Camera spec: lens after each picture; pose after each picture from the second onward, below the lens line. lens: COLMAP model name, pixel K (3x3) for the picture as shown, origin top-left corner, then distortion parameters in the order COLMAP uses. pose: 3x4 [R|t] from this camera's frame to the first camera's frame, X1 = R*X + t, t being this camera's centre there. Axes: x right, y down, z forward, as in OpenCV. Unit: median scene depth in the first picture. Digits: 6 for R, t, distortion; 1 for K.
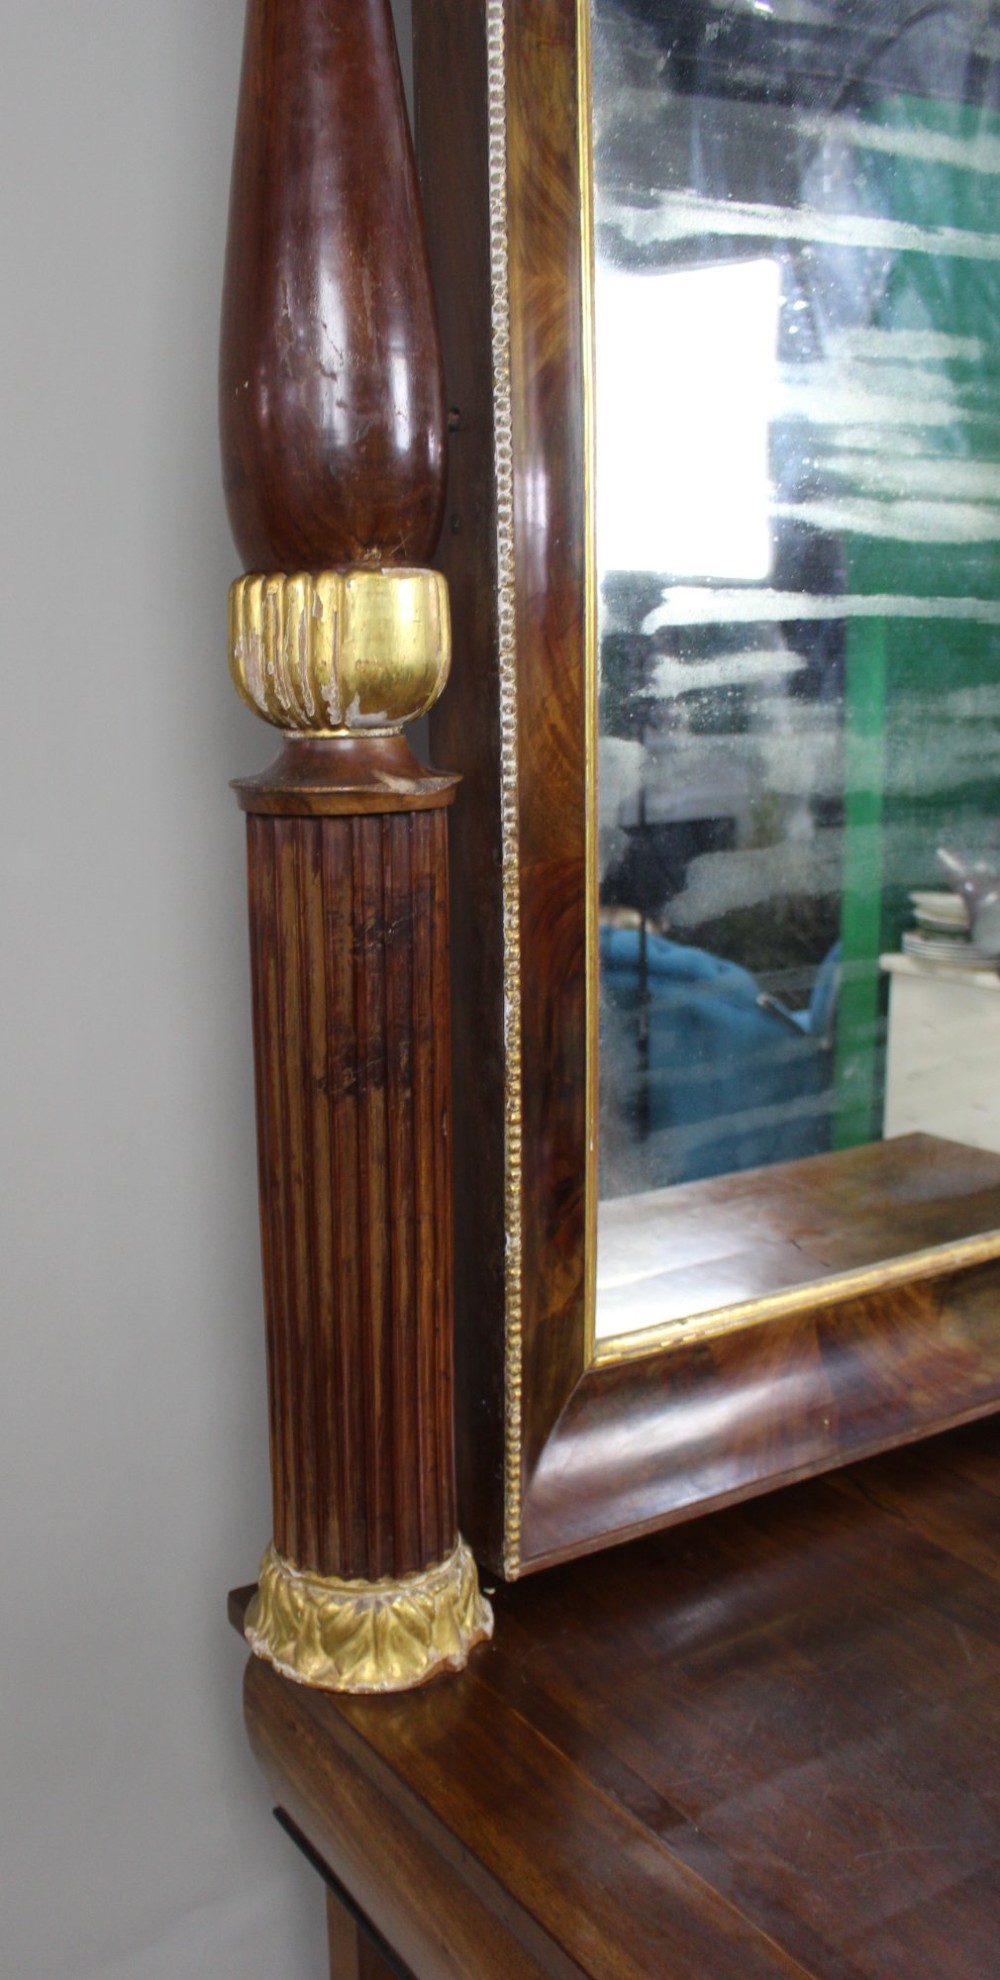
lens RADIAL K [[1688.2, 0, 344.9], [0, 1688.2, 1022.3], [0, 0, 1]] dist [-0.167840, 0.135174]
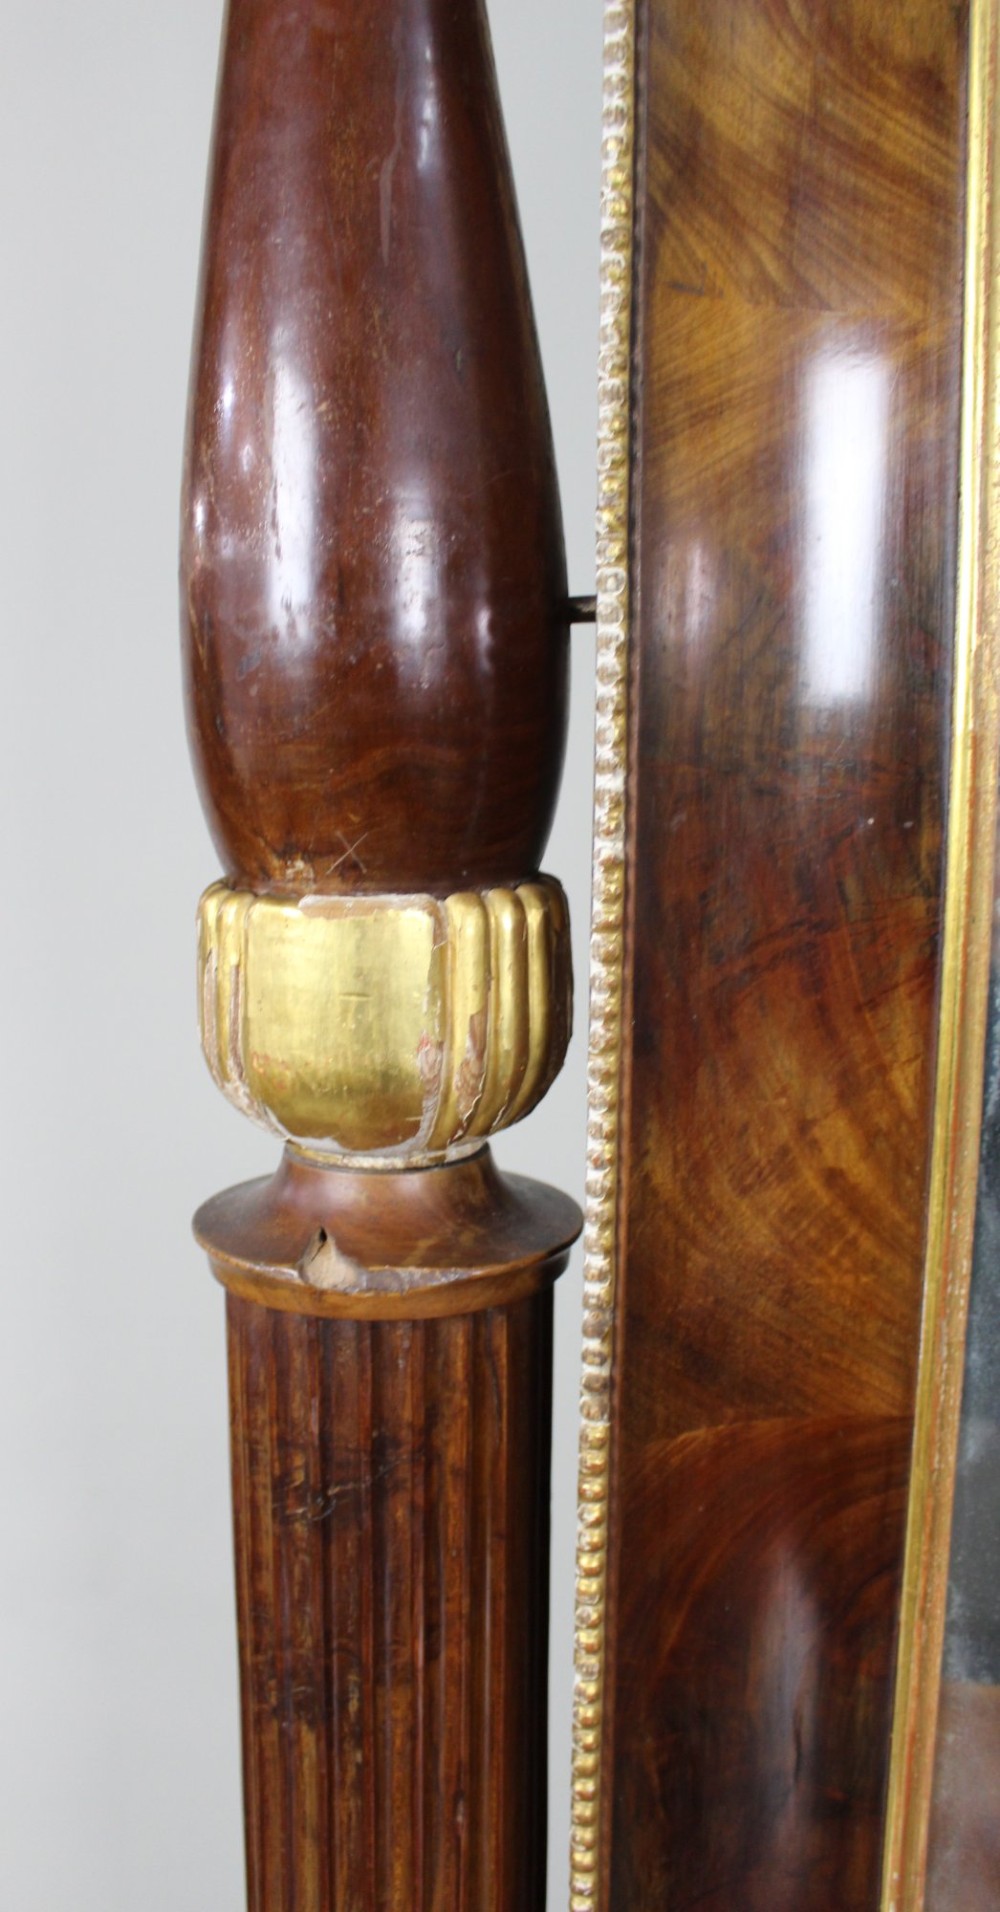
lens RADIAL K [[1524.6, 0, 500.0], [0, 1524.6, 956.0], [0, 0, 1]] dist [-0.119796, 0.002455]
pose [[0.717708, 0.122901, -0.685413, 0.341324], [-0.164415, 0.986380, 0.004705, -0.214128], [0.676656, 0.109315, 0.728140, 0.543017]]
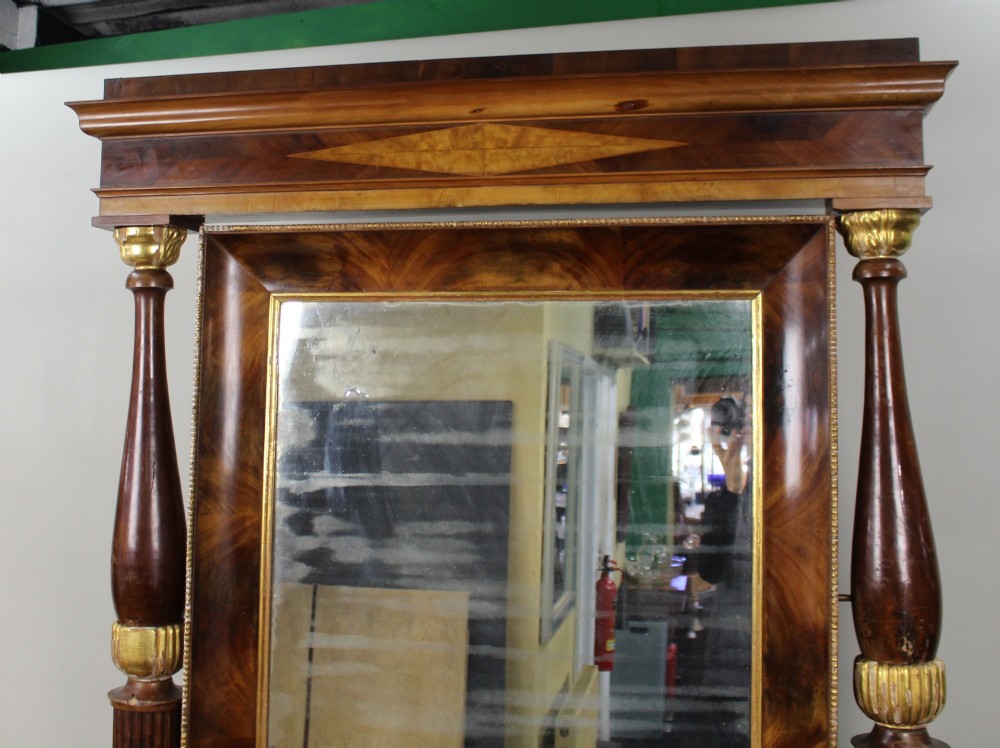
lens RADIAL K [[1232.5, 0, 454.1], [0, 1232.5, 270.6], [0, 0, 1]] dist [-0.153272, 0.130362]
pose [[0.742224, -0.035419, -0.669216, 1.525761], [-0.169691, 0.956125, -0.238808, -0.372388], [0.648312, 0.290809, 0.703648, -0.251443]]
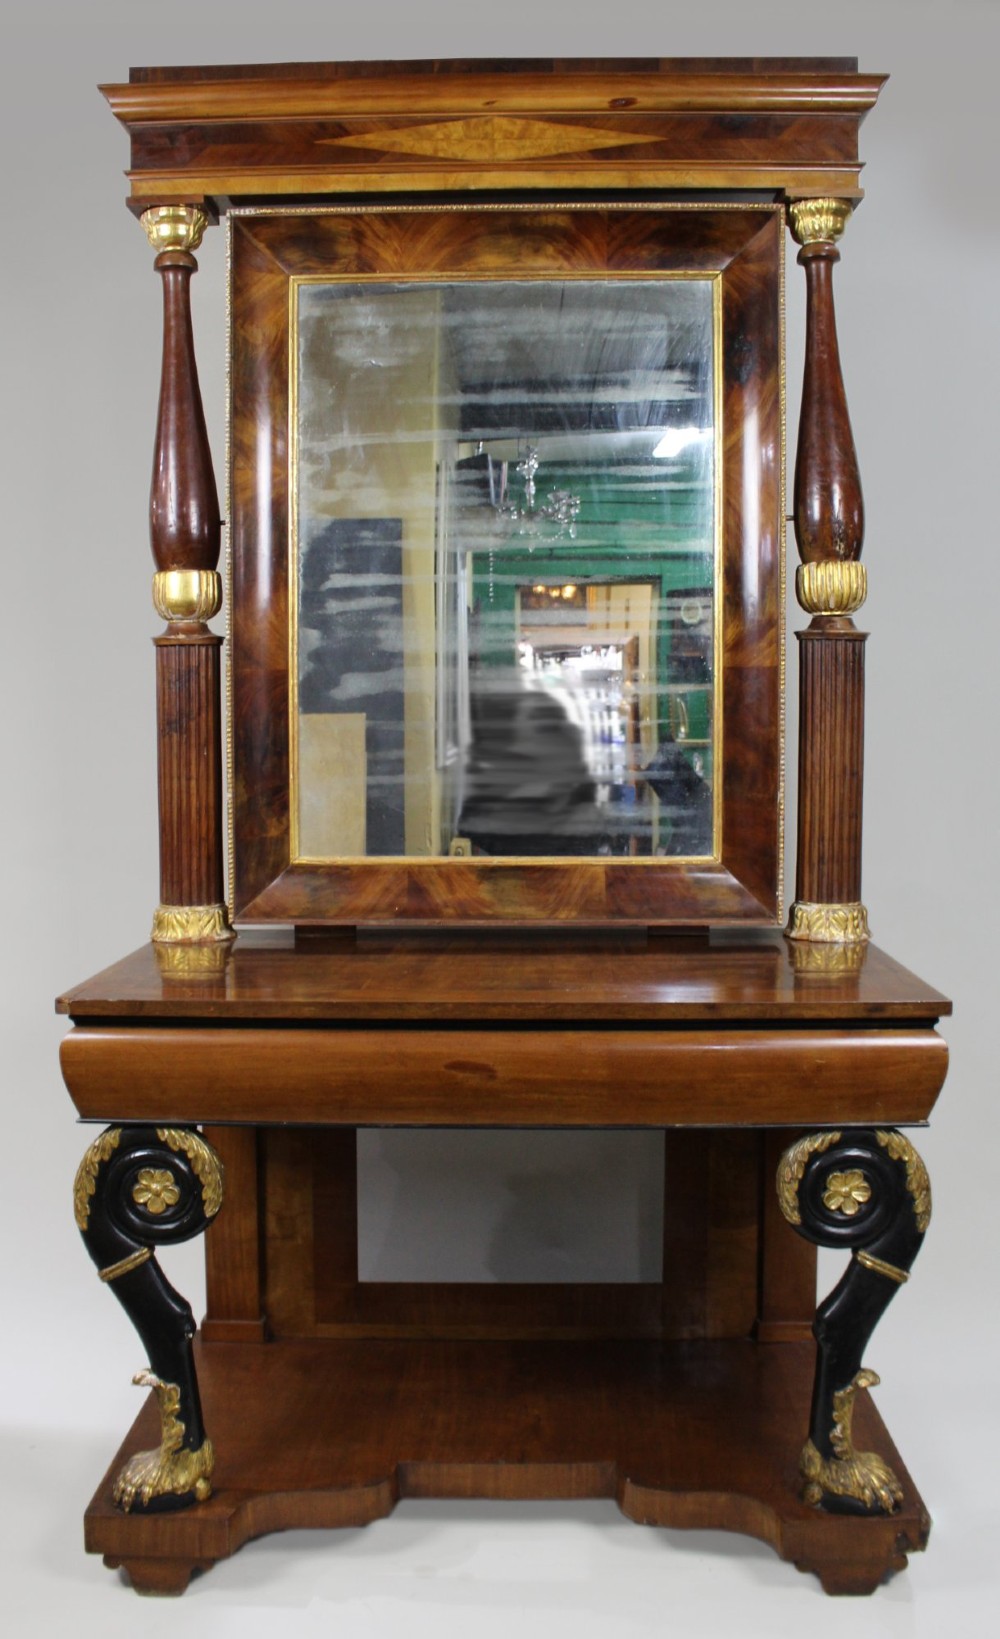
lens RADIAL K [[1461.5, 0, 498.7], [0, 1461.5, 810.9], [0, 0, 1]] dist [-0.162456, 0.139490]
pose [[0.862828, 0.061676, -0.501720, 1.632770], [-0.121358, 0.988775, -0.087155, 0.295732], [0.490713, 0.136088, 0.860628, -0.862594]]
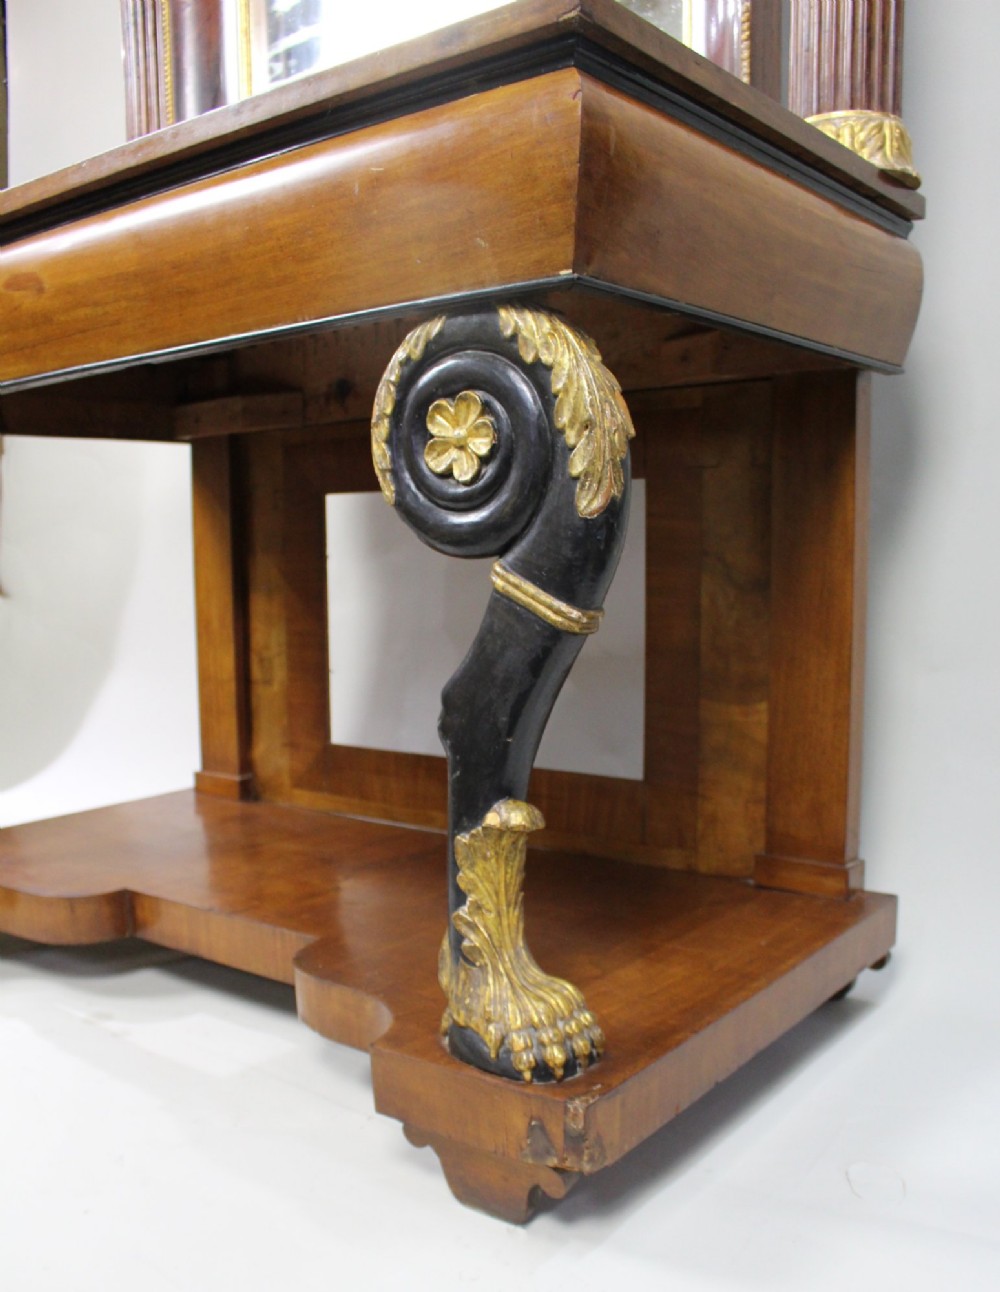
lens RADIAL K [[1229.3, 0, 498.0], [0, 1229.3, 756.8], [0, 0, 1]] dist [-0.156616, 0.109438]
pose [[0.397126, 0.181844, -0.899569, 1.914962], [-0.178610, 0.976746, 0.118596, 0.679350], [0.900216, 0.113575, 0.420371, 0.738787]]
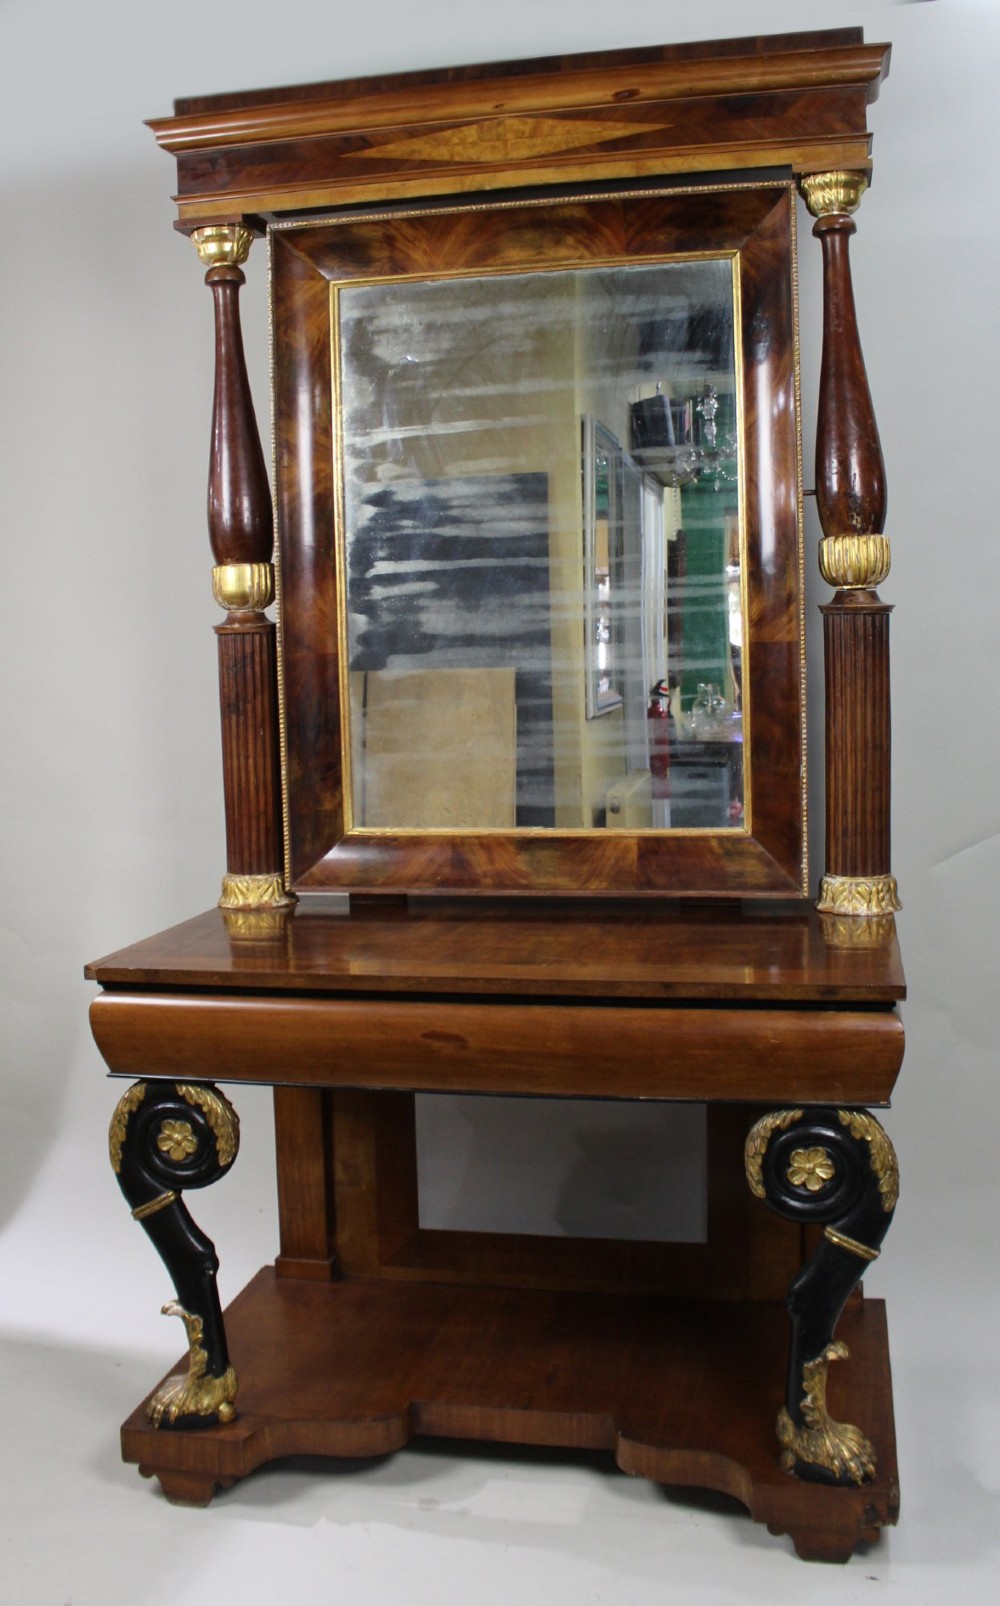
lens RADIAL K [[1495.2, 0, 522.2], [0, 1495.2, 751.6], [0, 0, 1]] dist [-0.165773, 0.147785]
pose [[0.757836, 0.059543, -0.649723, 2.062632], [-0.124294, 0.990765, -0.054179, 0.173029], [0.640497, 0.121815, 0.758238, -0.756382]]
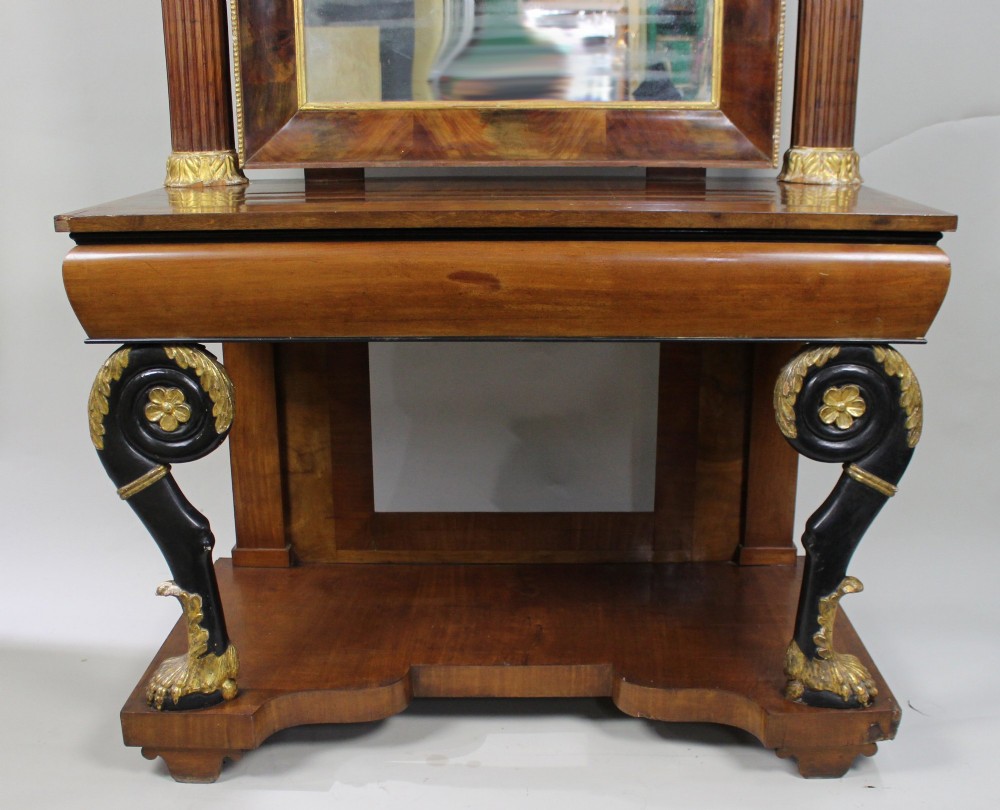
lens RADIAL K [[1190.6, 0, 524.1], [0, 1190.6, 492.0], [0, 0, 1]] dist [-0.152560, 0.105942]
pose [[0.871339, 0.185024, -0.454461, 1.482559], [-0.120371, 0.978482, 0.167581, 0.467763], [0.475688, -0.091316, 0.874861, -0.553037]]
